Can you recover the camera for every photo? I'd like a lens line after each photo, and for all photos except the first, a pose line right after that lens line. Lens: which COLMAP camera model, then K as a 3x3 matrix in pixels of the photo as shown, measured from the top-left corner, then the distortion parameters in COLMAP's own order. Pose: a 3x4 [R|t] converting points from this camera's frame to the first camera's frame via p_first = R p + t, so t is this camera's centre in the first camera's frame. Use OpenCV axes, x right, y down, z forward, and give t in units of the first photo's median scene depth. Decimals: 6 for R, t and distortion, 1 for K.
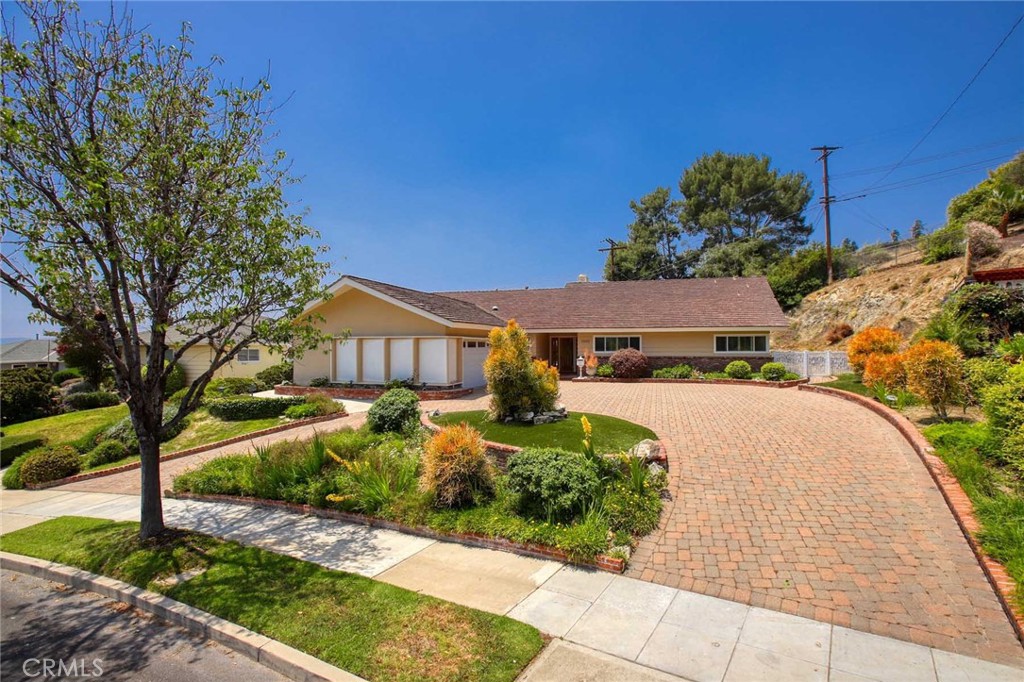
lens RADIAL K [[472.9, 0, 516.0], [0, 472.9, 344.3], [0, 0, 1]] dist [-0.057006, 0.022970]
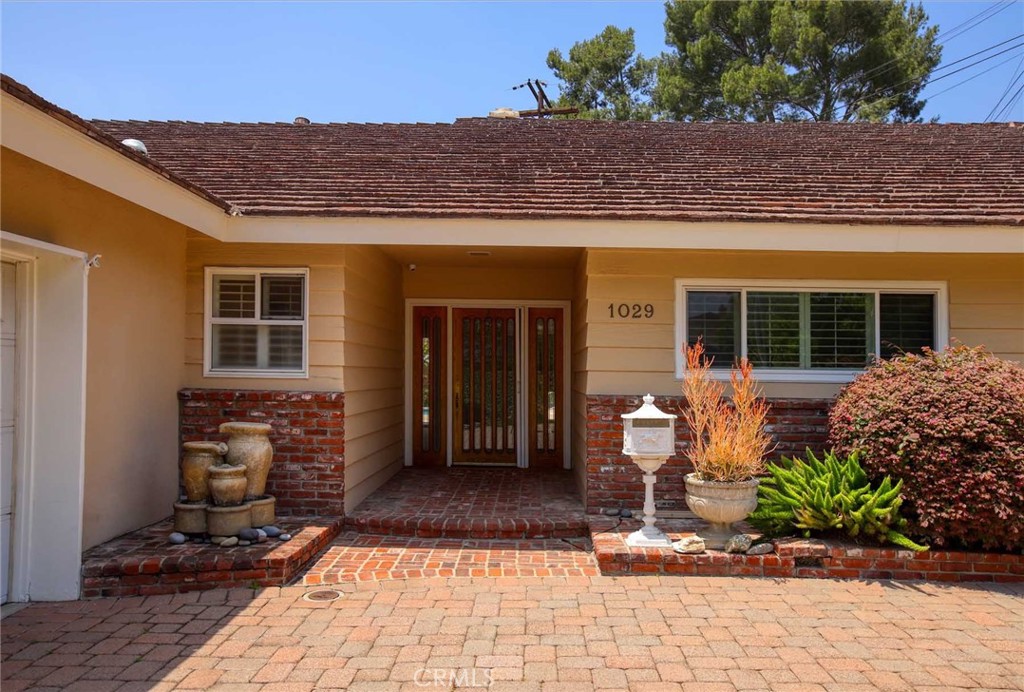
lens RADIAL K [[820.6, 0, 512.0], [0, 820.6, 346.0], [0, 0, 1]] dist [0.003392, 0.044461]
pose [[0.963868, 0.026459, 0.265062, 0.016238], [-0.017470, 0.999191, -0.036213, 0.013453], [-0.265806, 0.030274, 0.963551, 0.517842]]
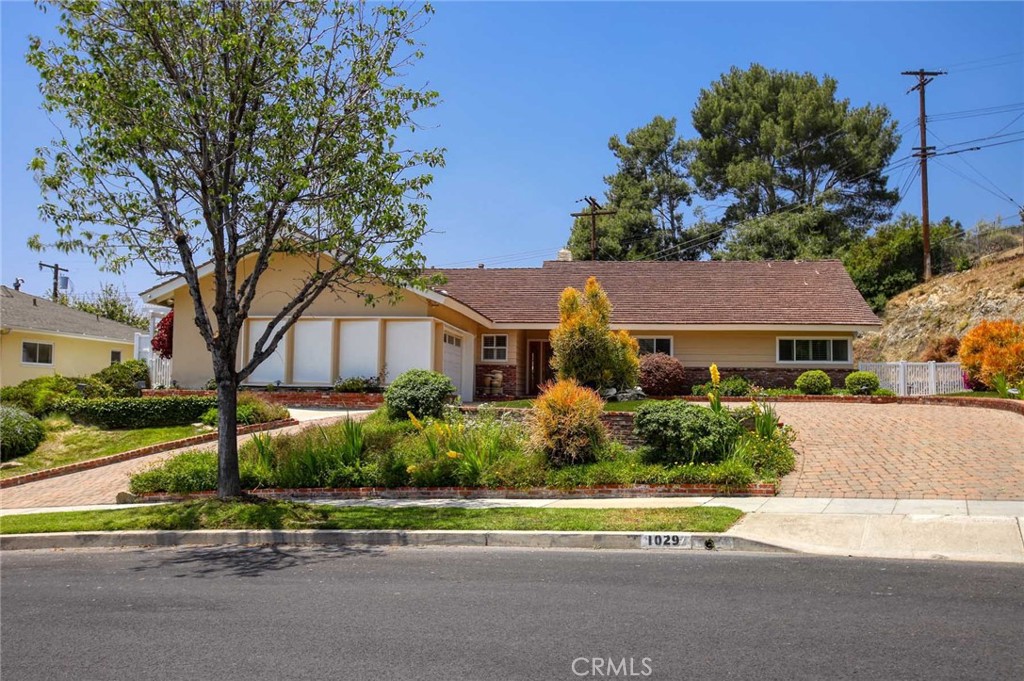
lens RADIAL K [[891.5, 0, 507.8], [0, 891.5, 338.4], [0, 0, 1]] dist [0.004086, 0.074522]
pose [[0.986127, 0.027617, 0.163679, -0.127335], [-0.017506, 0.997867, -0.062896, 0.048714], [-0.165067, 0.059158, 0.984507, -0.163892]]
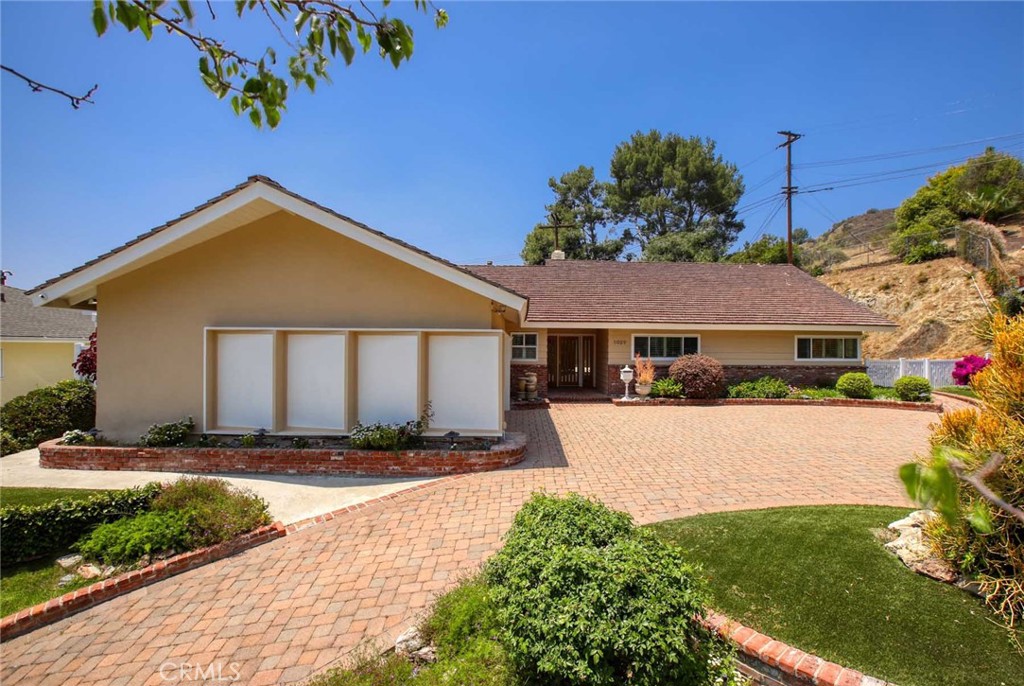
lens RADIAL K [[506.2, 0, 534.5], [0, 506.2, 343.7], [0, 0, 1]] dist [-0.051519, 0.018580]
pose [[0.949845, 0.011144, 0.312524, -0.137165], [-0.011583, 0.999933, -0.000452, -0.001855], [-0.312508, -0.003191, 0.949910, 0.261022]]
